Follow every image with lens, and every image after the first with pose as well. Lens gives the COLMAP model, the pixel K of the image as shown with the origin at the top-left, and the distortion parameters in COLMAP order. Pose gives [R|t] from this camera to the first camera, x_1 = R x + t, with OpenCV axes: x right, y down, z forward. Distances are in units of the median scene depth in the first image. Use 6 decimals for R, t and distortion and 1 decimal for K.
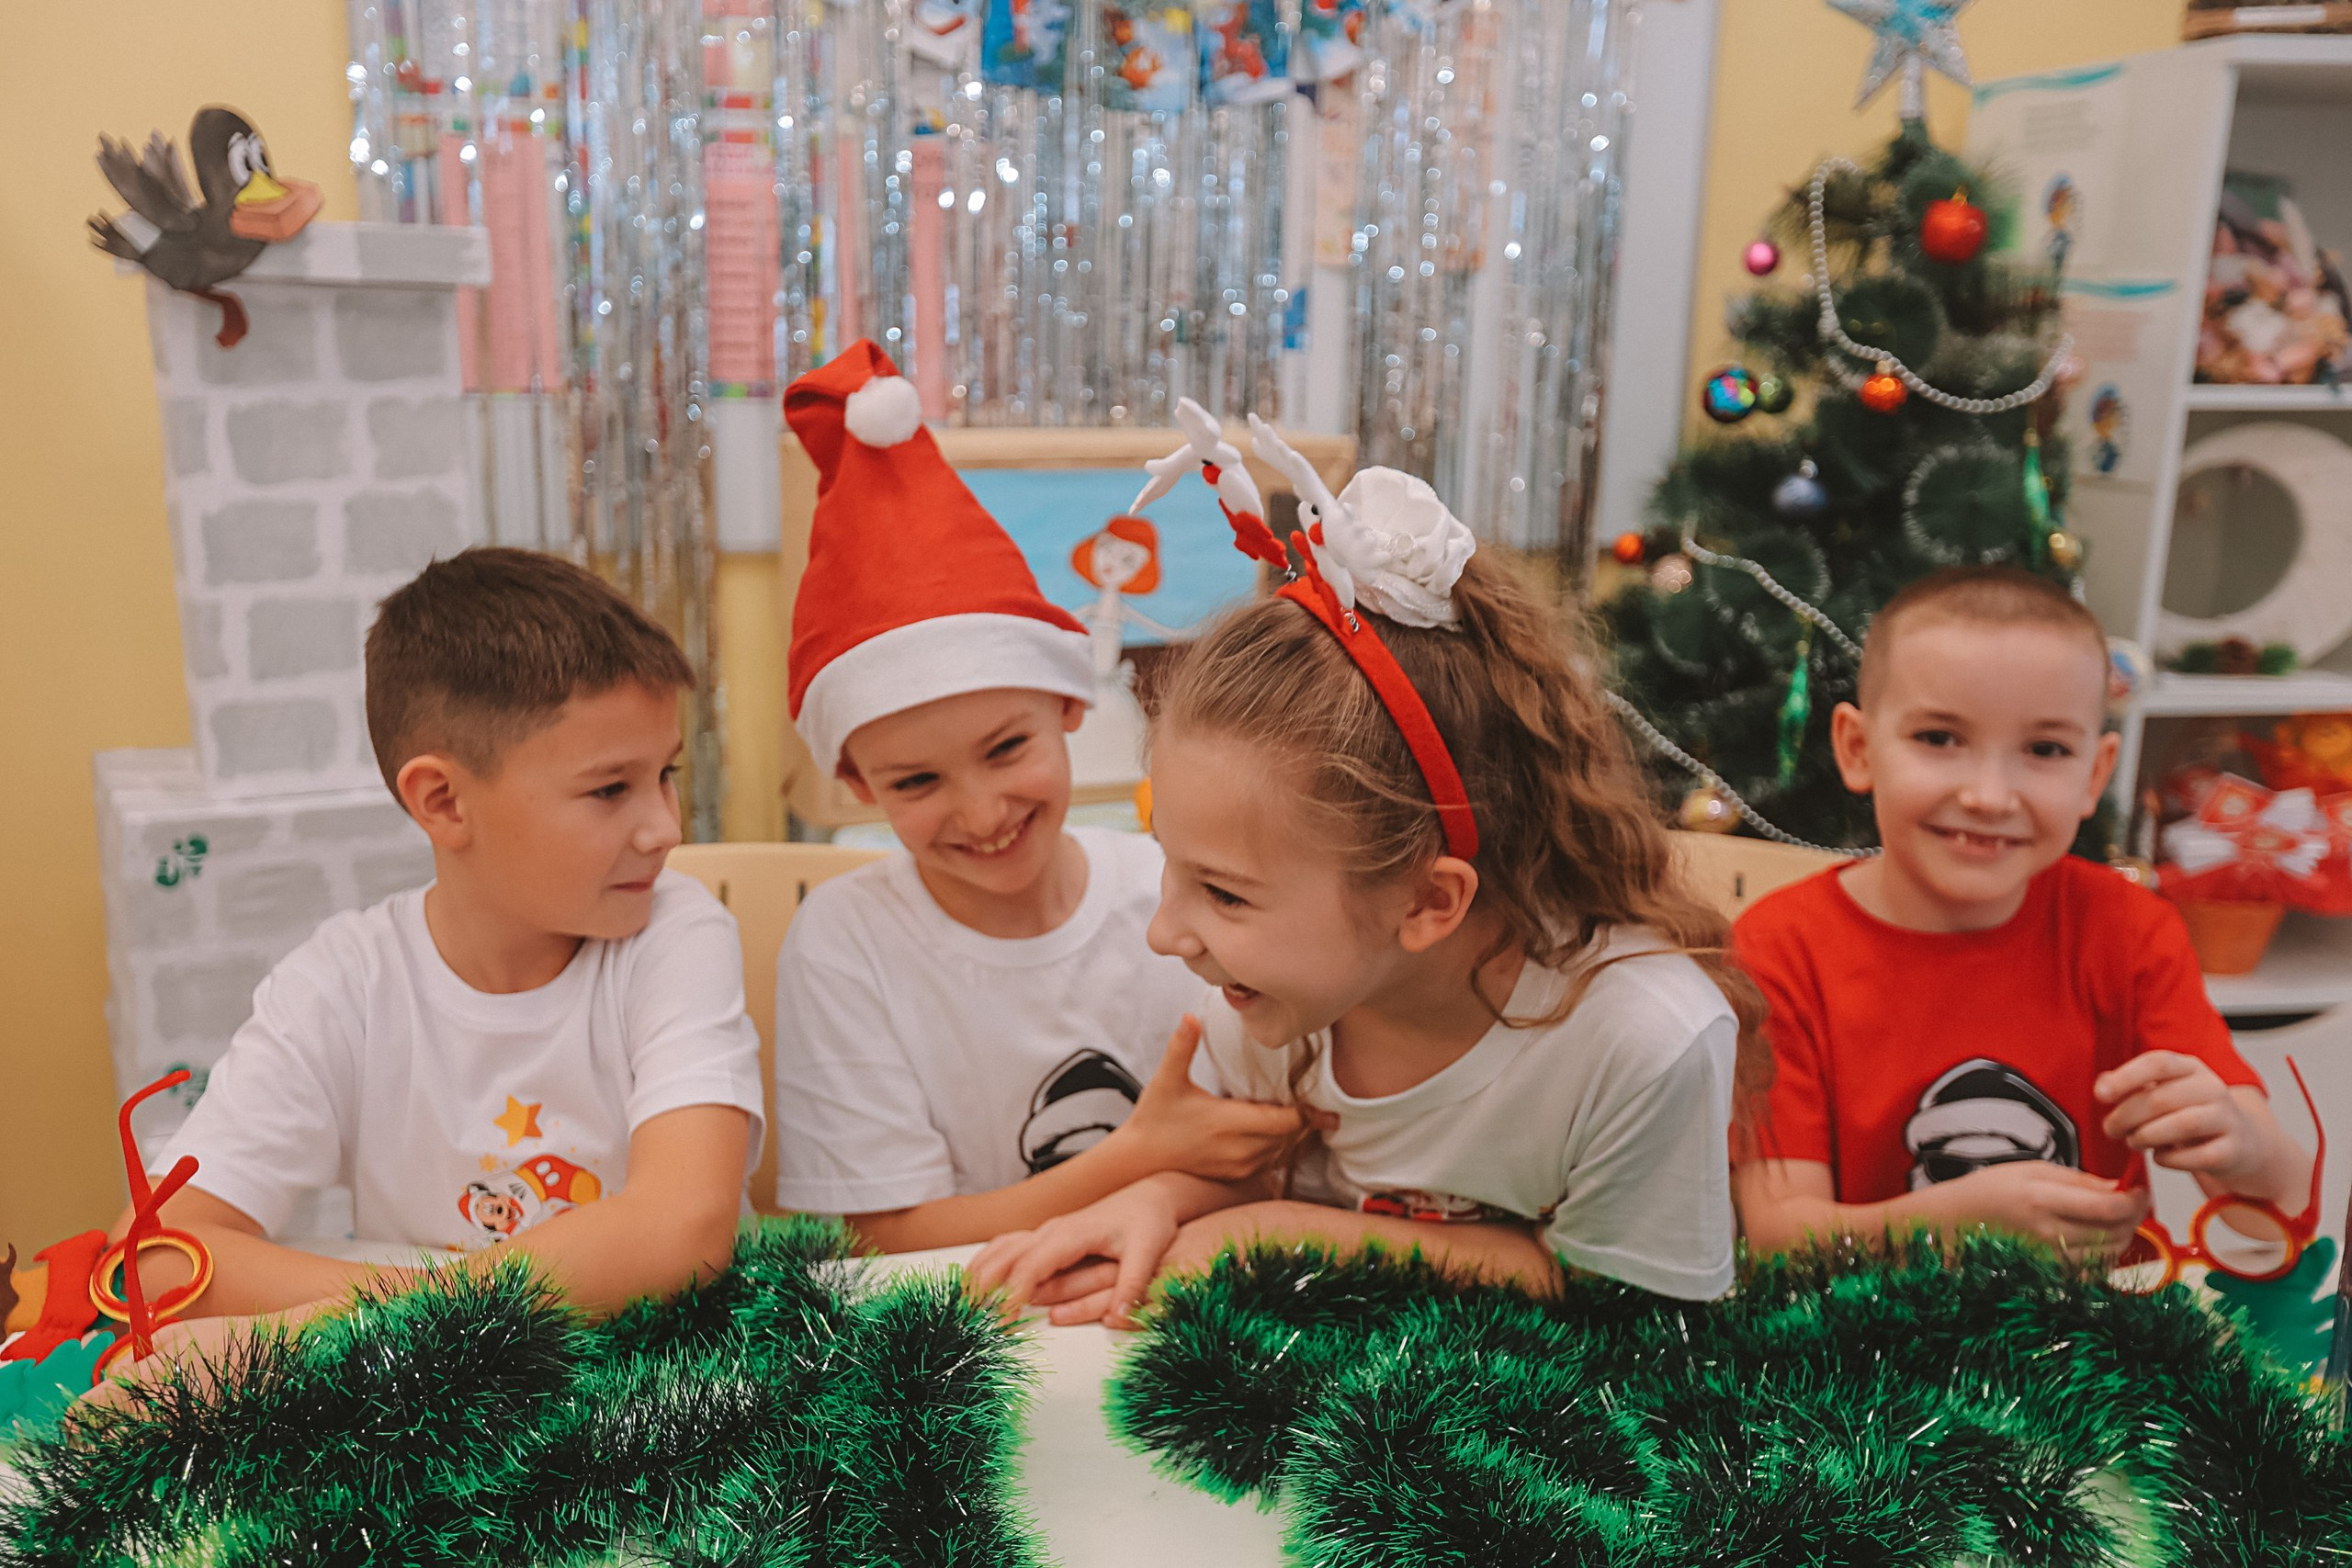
lens RADIAL K [[2245.3, 0, 1152.4], [0, 2245.3, 793.8], [0, 0, 1]] dist [0.059562, 0.000000]
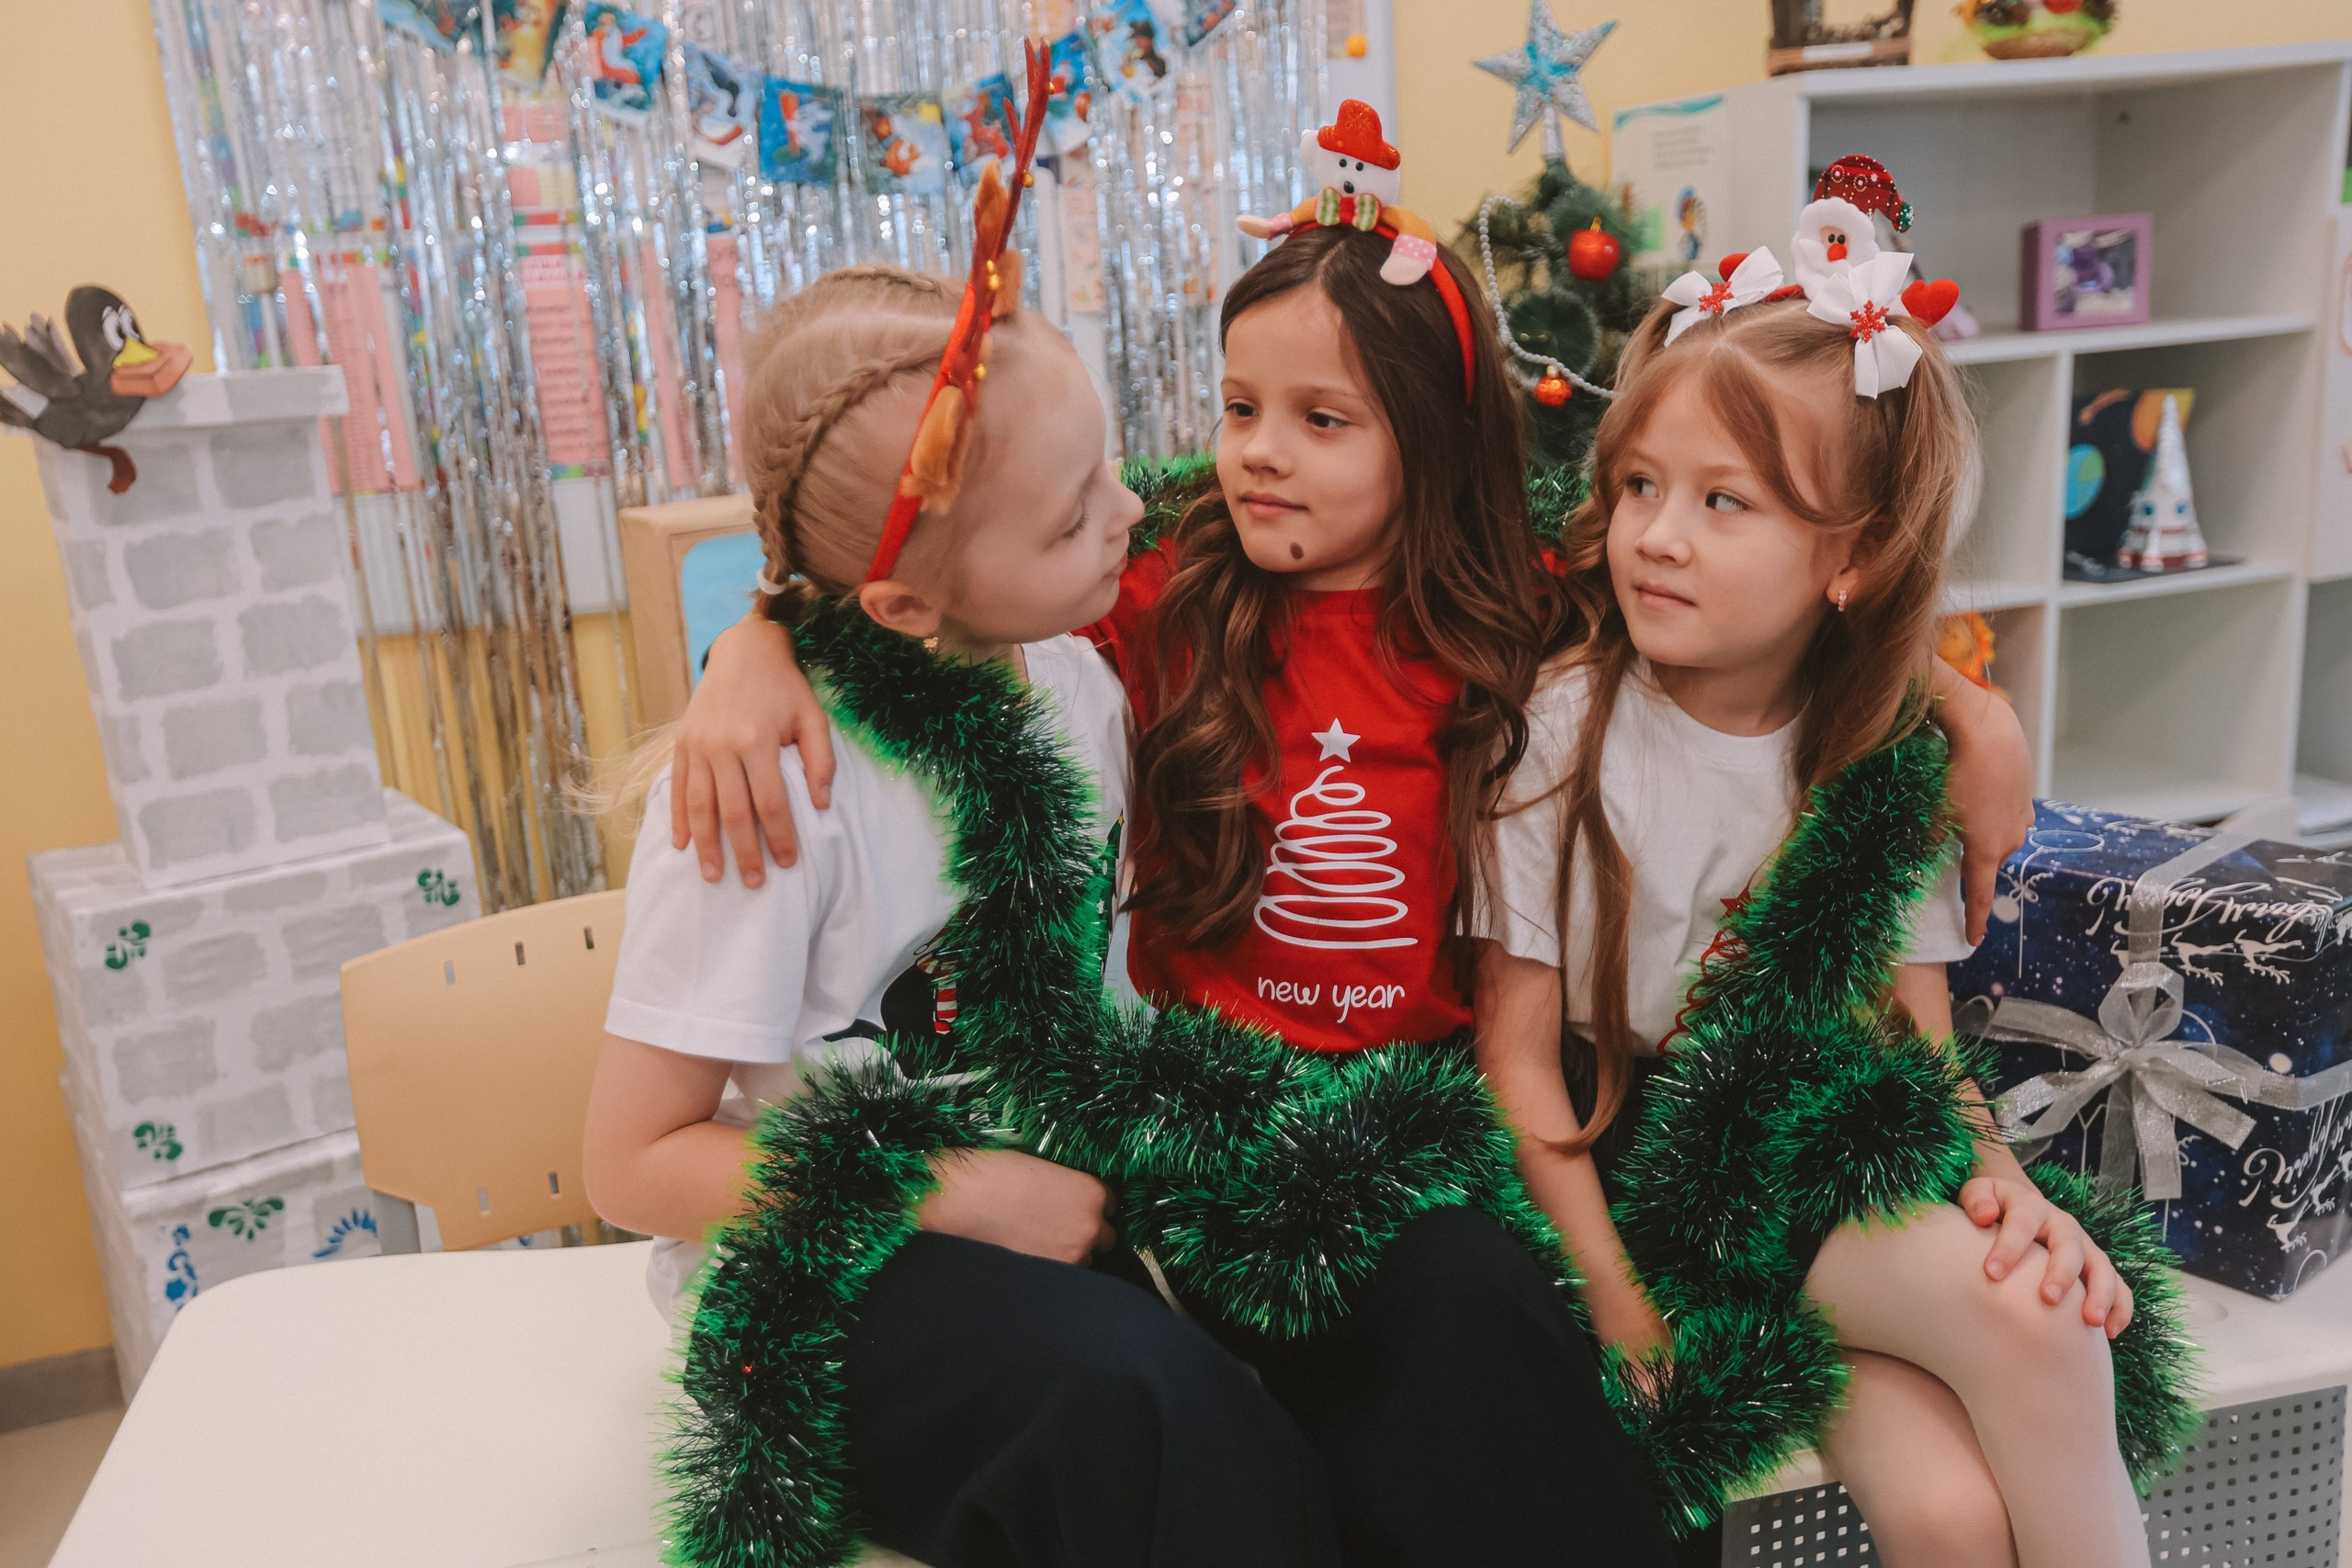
lens RADIAL K [[2120.7, 0, 1177.7], [0, 2120.7, 779.7], [0, 0, 1]] dist [0.018319, 0.081047]
pose [[0.990770, -0.106421, 0.083955, 0.010413], [0.104983, 0.994244, 0.021372, -0.017539], [-0.085746, -0.012361, 0.996240, -0.096357]]
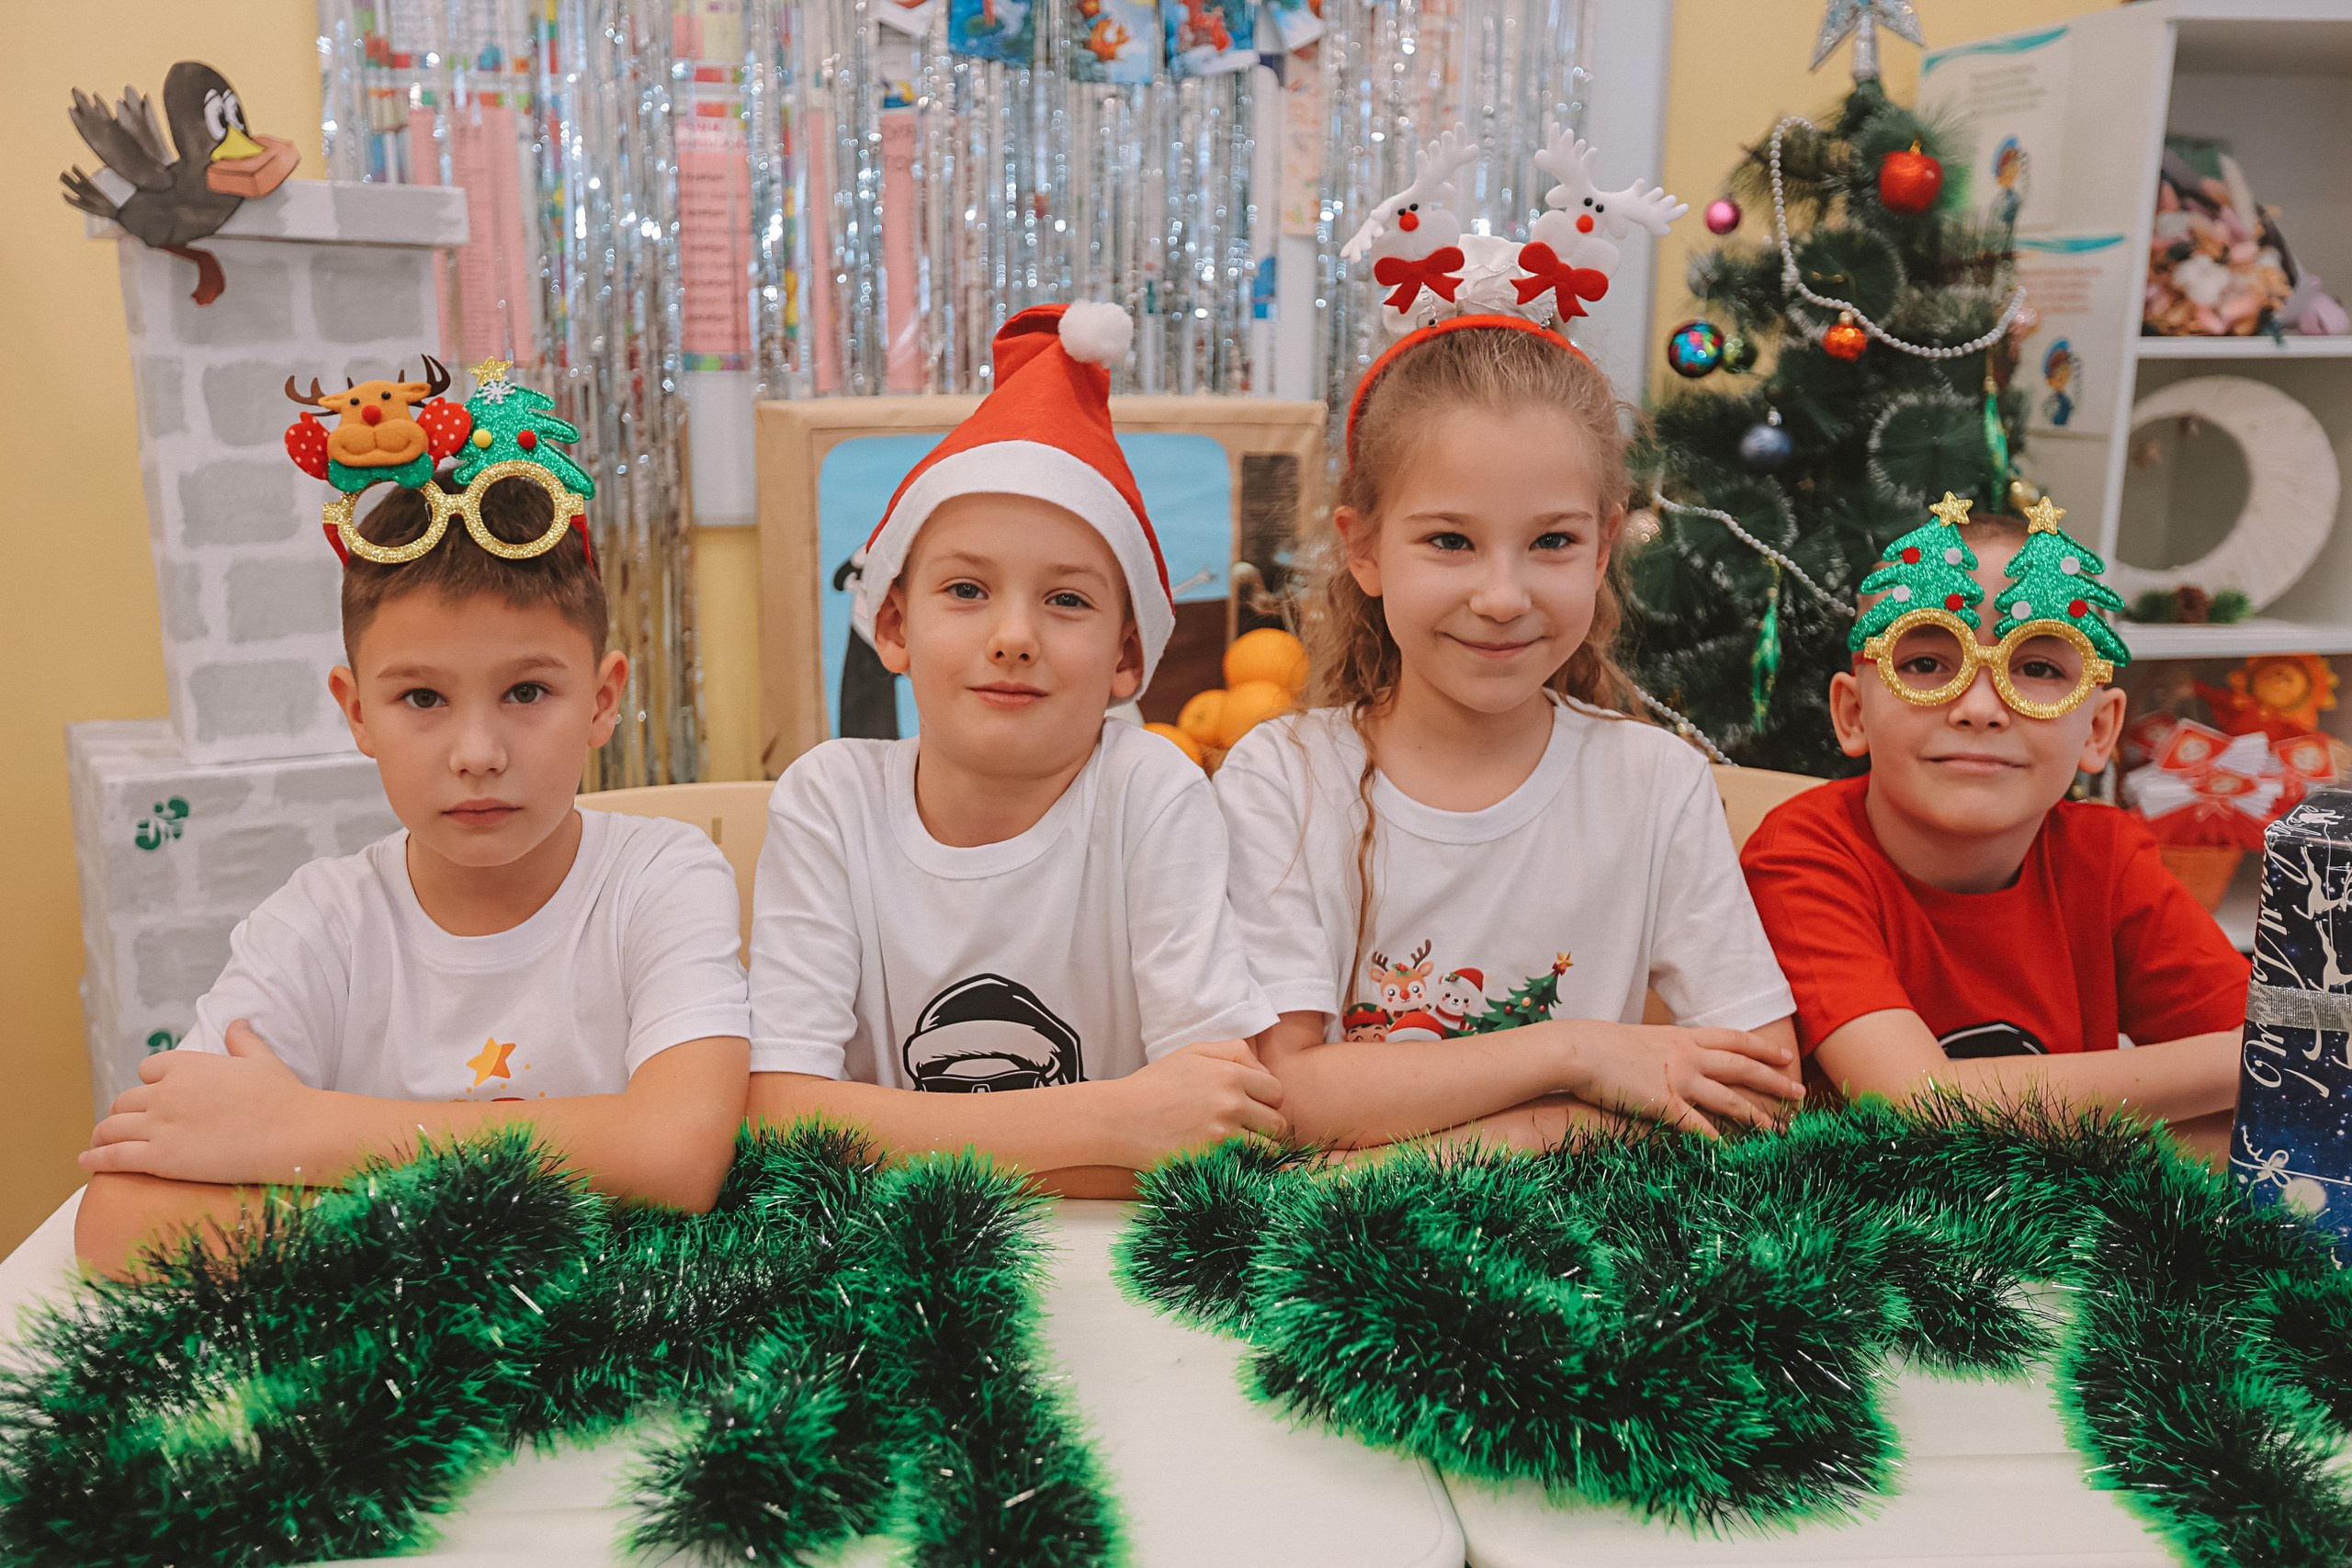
lens RADIAL K [[2245.3, 0, 1174.4], [0, 2245.3, 785.9], [0, 0, 1]] dist [0.059562, 0.000000]
pose [[0.999388, -0.018395, 0.029743, -0.012468], [0.018959, 0.999644, -0.018788, 0.034613], [-0.029386, 0.019340, 0.999381, -0.005330]]
